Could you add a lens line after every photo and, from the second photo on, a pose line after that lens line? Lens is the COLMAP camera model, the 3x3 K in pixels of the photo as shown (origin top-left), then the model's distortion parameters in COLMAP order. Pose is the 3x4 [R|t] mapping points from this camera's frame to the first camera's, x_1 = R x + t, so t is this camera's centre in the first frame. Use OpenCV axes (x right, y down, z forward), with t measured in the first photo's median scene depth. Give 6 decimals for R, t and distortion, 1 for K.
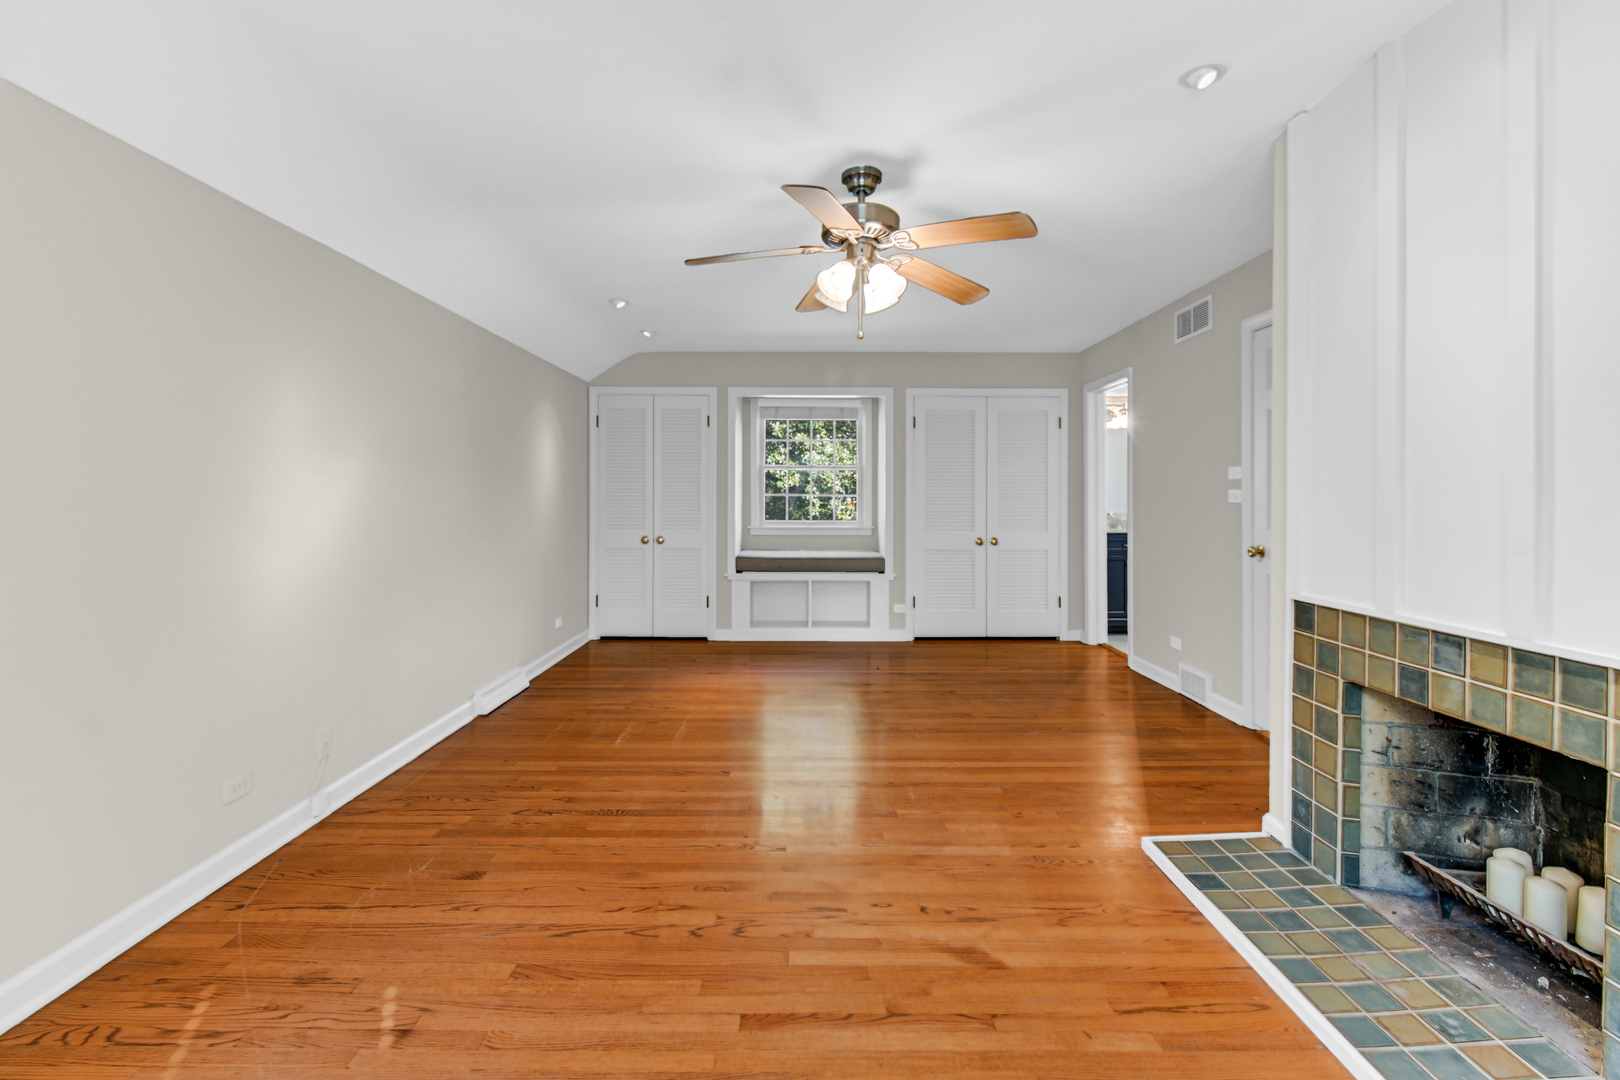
lens RADIAL K [[719.3, 0, 811.2], [0, 719.3, 496.6], [0, 0, 1]] dist [0.002846, -0.005147]
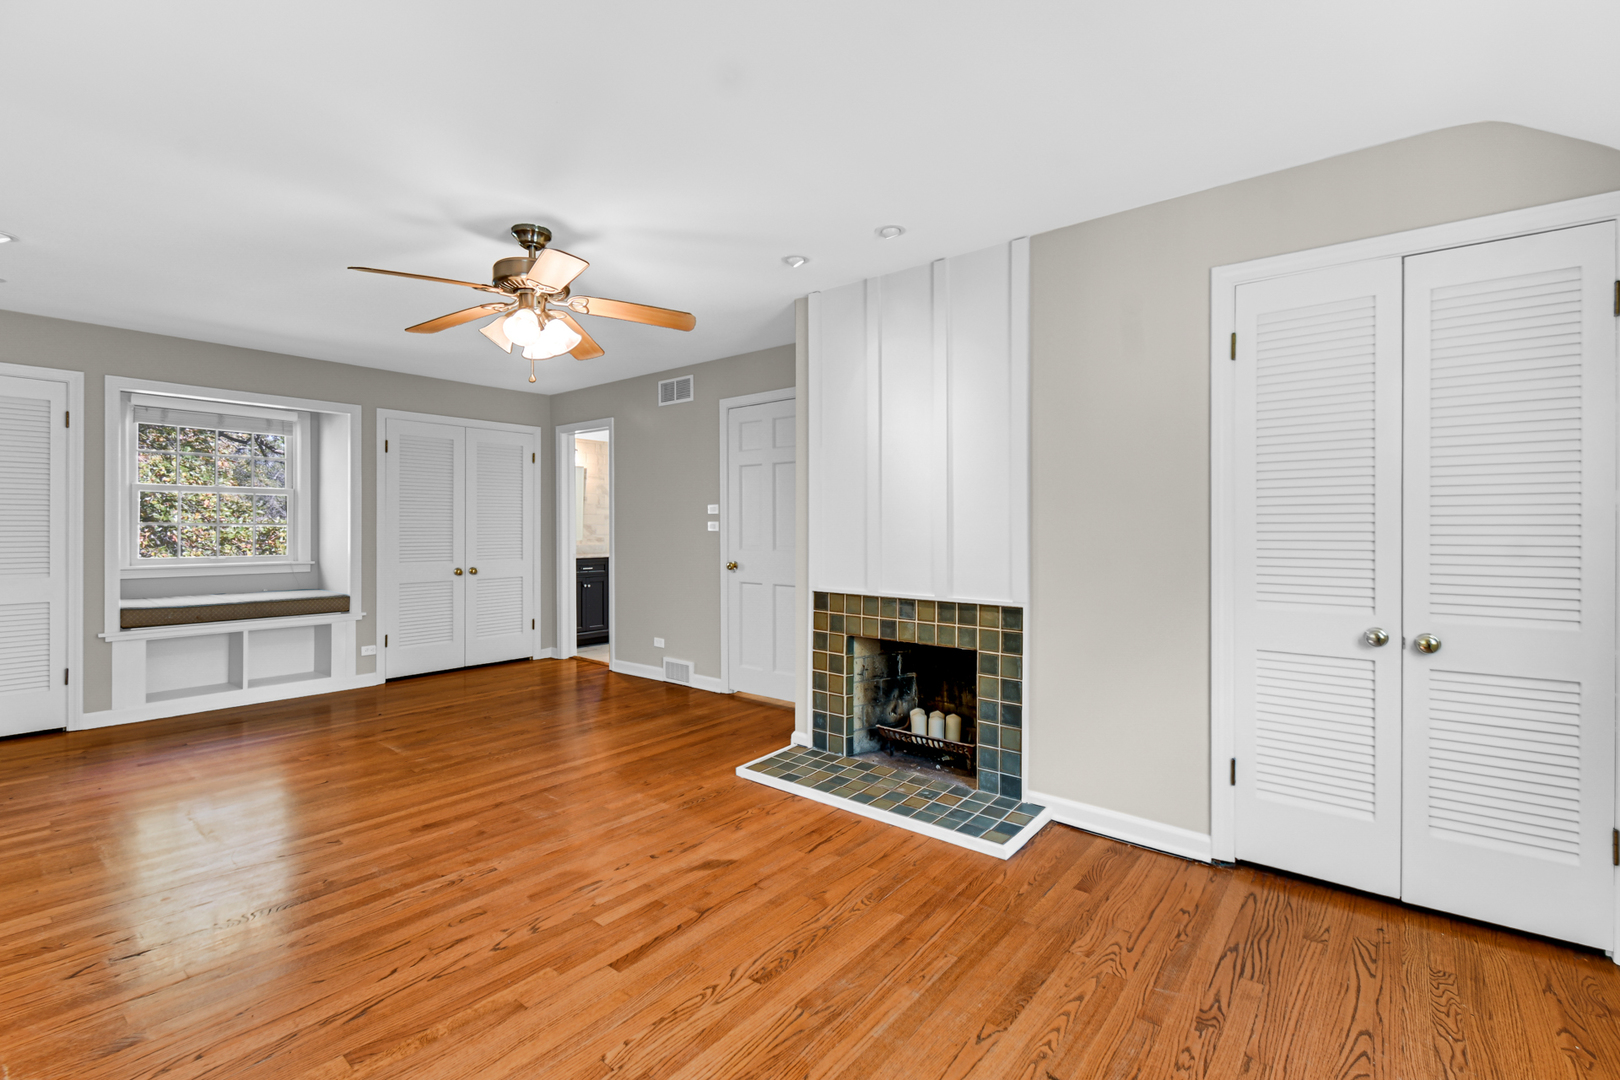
lens RADIAL K [[718.8, 0, 811.2], [0, 718.8, 517.7], [0, 0, 1]] dist [-0.002589, -0.000591]
pose [[0.631201, 0.008406, 0.775574, -0.619686], [-0.000122, 0.999942, -0.010739, -0.004087], [-0.775619, 0.006684, 0.631166, -0.009273]]
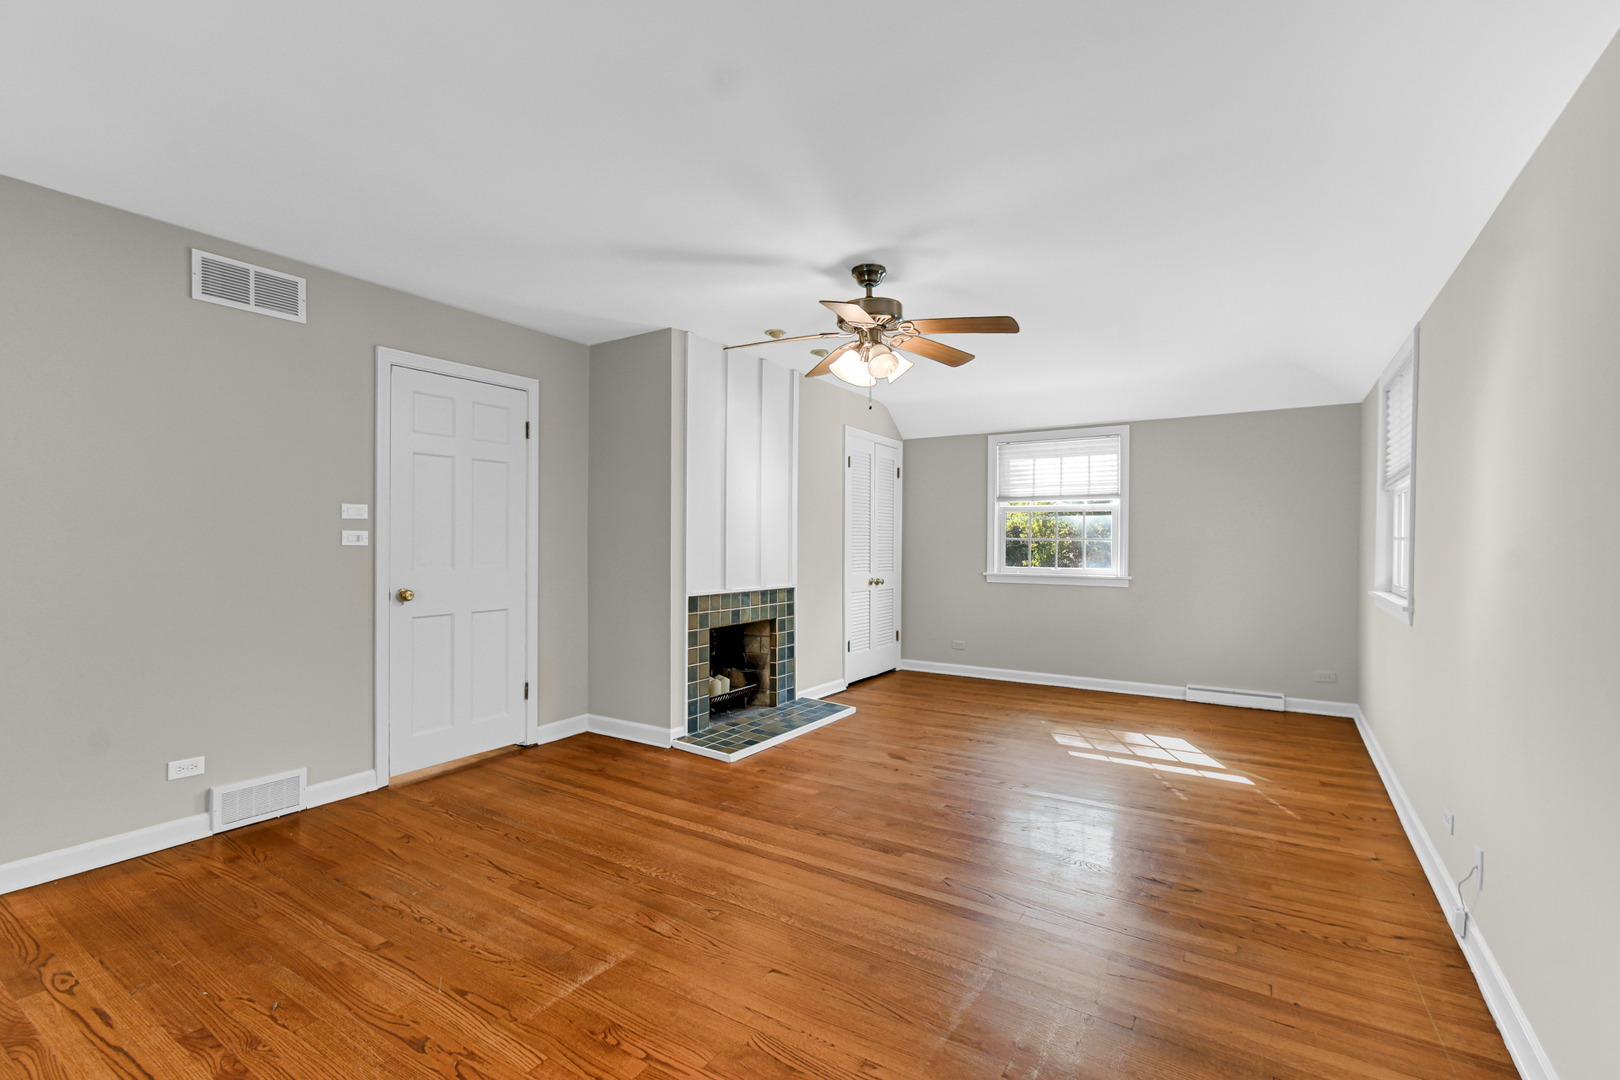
lens RADIAL K [[710.6, 0, 810.0], [0, 710.6, 540.0], [0, 0, 1]] dist [0.000024, -0.000254]
pose [[-0.837683, -0.004927, 0.546135, -0.605805], [-0.005867, 0.999983, 0.000021, -0.001935], [-0.546125, -0.003186, -0.837697, 2.505177]]
